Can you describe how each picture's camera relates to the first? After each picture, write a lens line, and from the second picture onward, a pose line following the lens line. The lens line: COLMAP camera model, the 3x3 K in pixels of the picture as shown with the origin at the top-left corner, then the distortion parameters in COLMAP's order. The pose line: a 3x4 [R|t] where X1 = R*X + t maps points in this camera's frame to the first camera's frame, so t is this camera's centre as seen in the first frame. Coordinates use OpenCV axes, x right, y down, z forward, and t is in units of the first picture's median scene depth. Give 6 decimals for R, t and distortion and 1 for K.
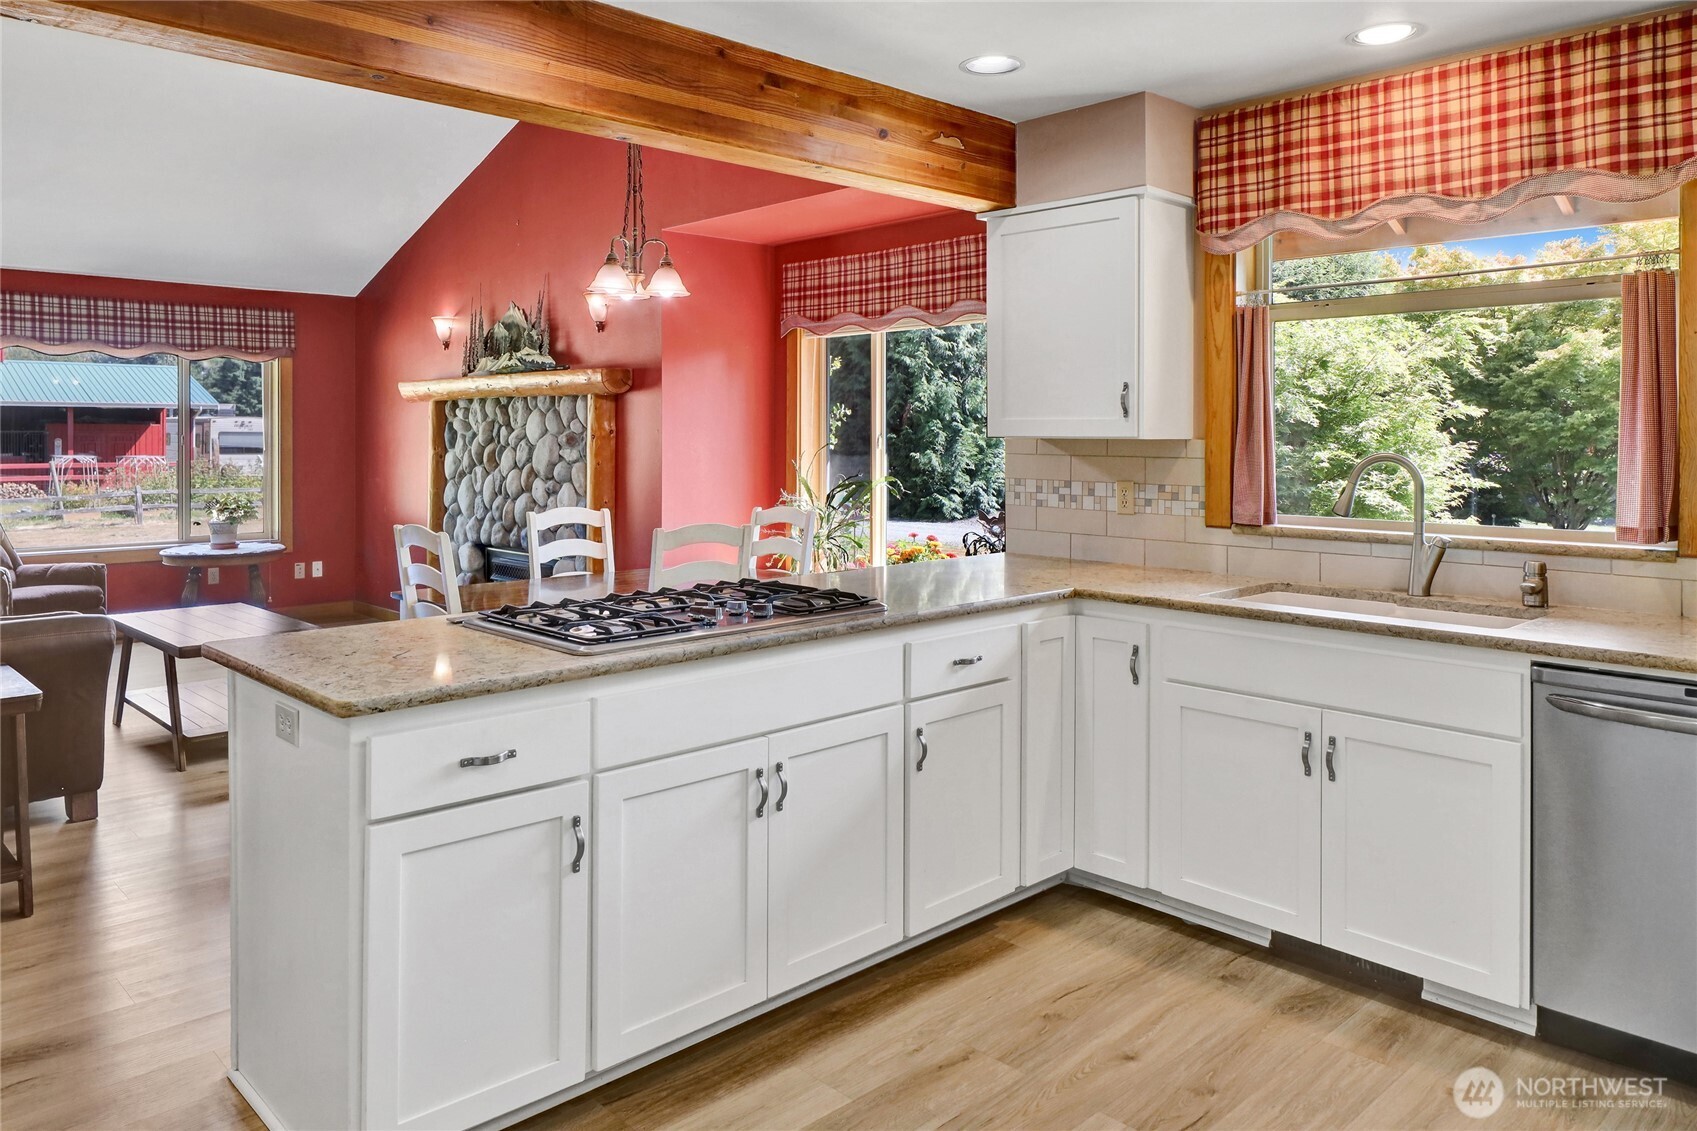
lens RADIAL K [[1194.7, 0, 810.1], [0, 1194.7, 437.4], [0, 0, 1]] dist [-0.002578, 0.001509]
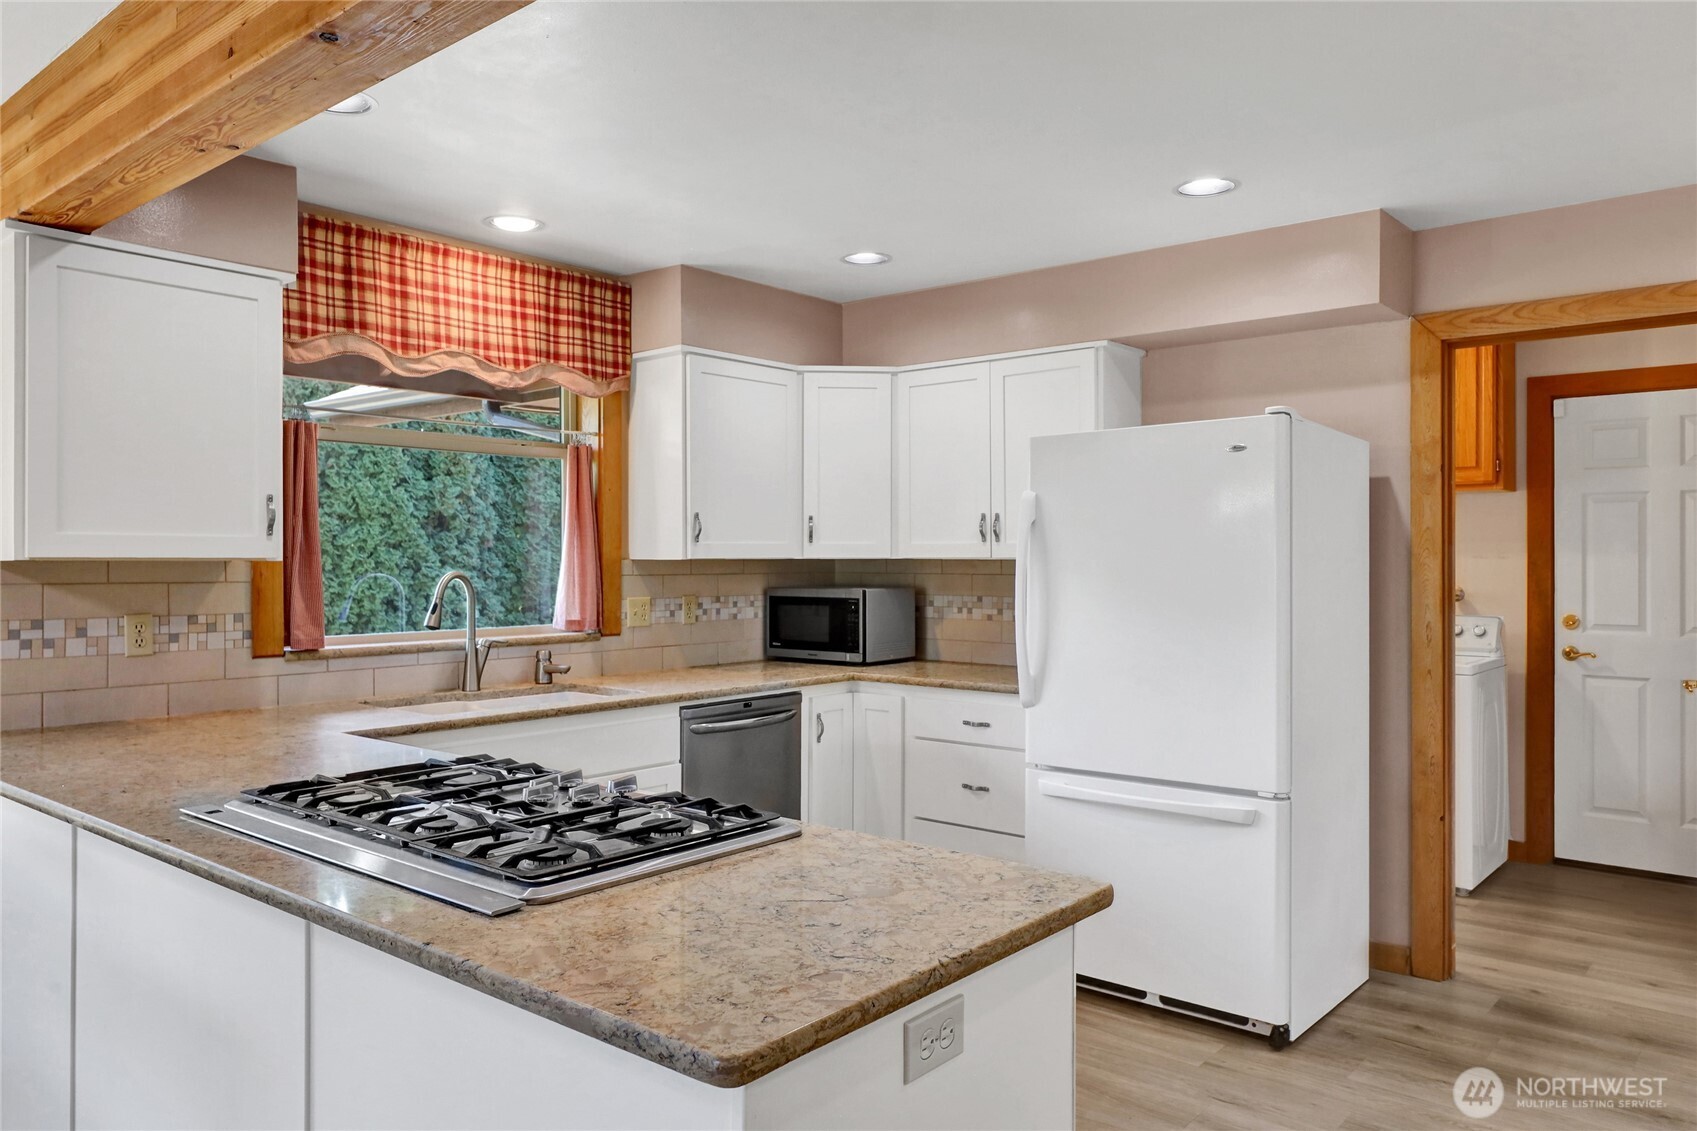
lens RADIAL K [[1194.7, 0, 840.4], [0, 1194.7, 564.1], [0, 0, 1]] dist [-0.002578, 0.001509]
pose [[-0.137915, -0.005894, 0.990427, -0.693853], [0.001451, 0.999980, 0.006153, -0.000885], [-0.990443, 0.002286, -0.137903, 0.768785]]
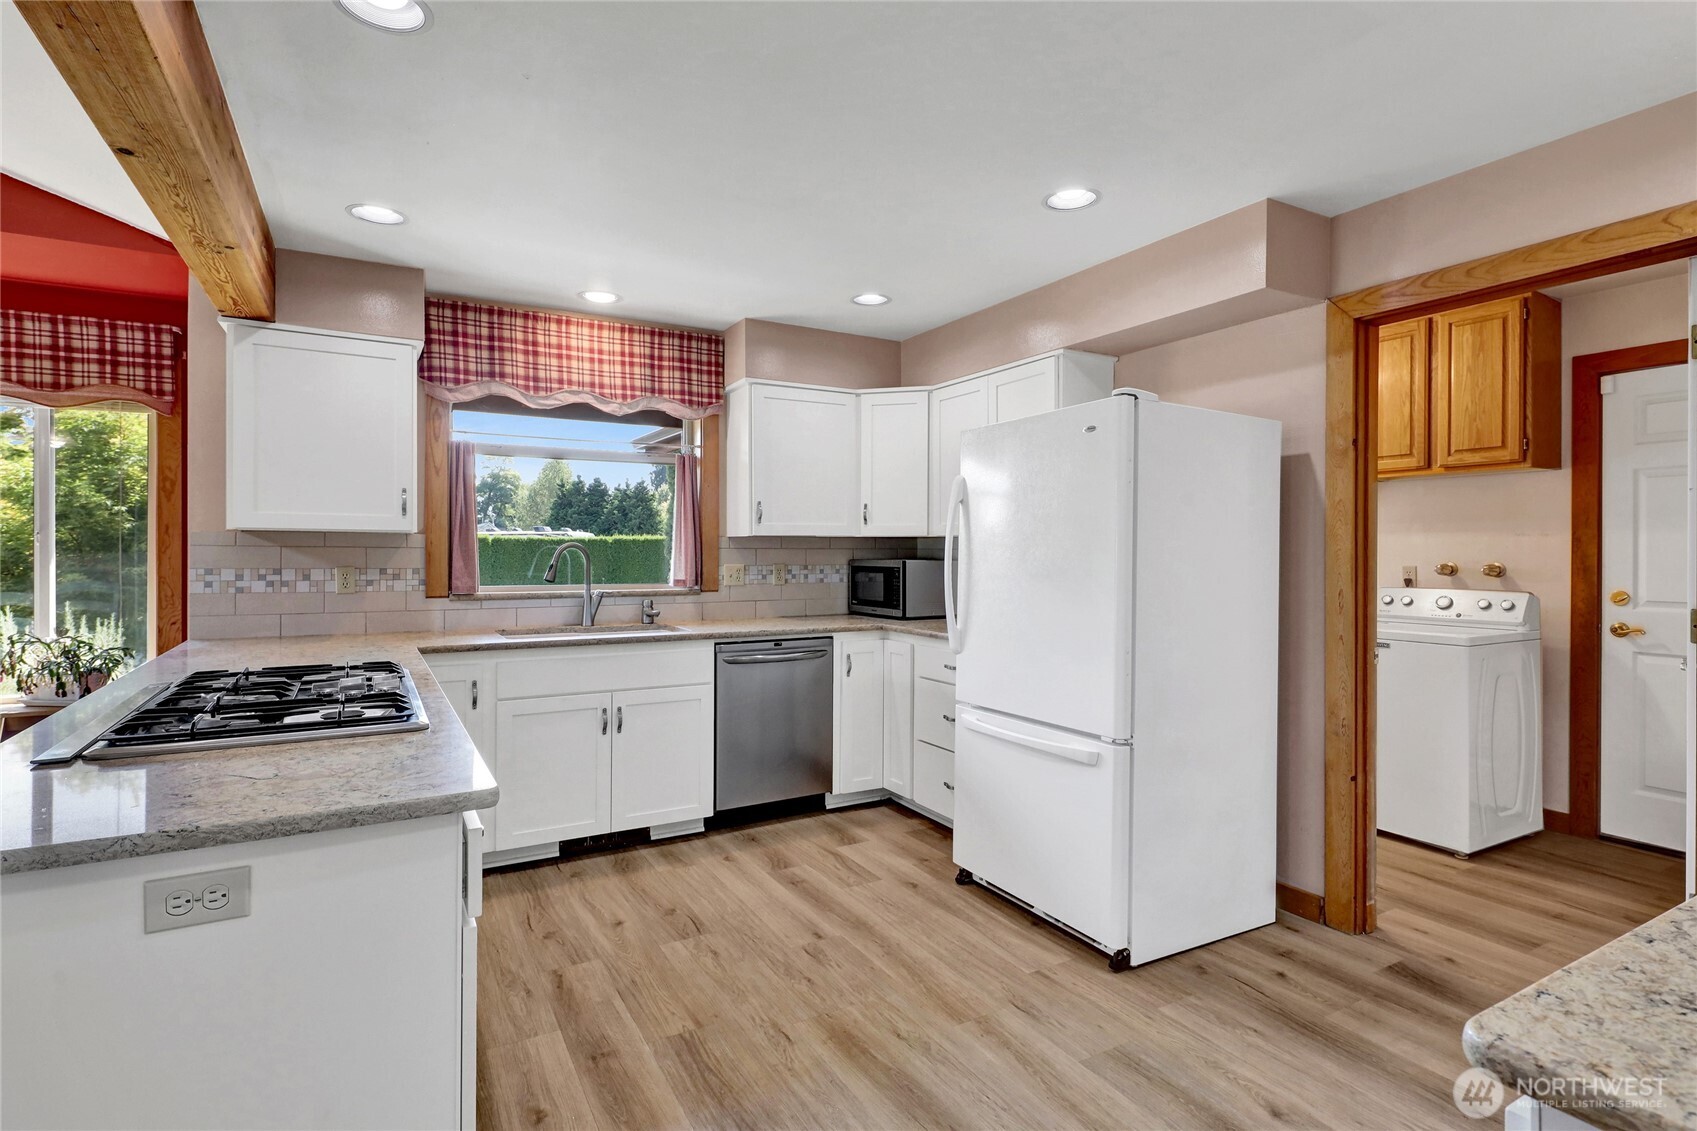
lens RADIAL K [[842.5, 0, 857.1], [0, 842.5, 557.3], [0, 0, 1]] dist [0.006629, -0.002461]
pose [[0.209974, -0.006374, 0.977686, -0.569461], [-0.000326, 0.999978, 0.006589, 0.024494], [-0.977707, -0.001702, 0.209968, 0.353513]]
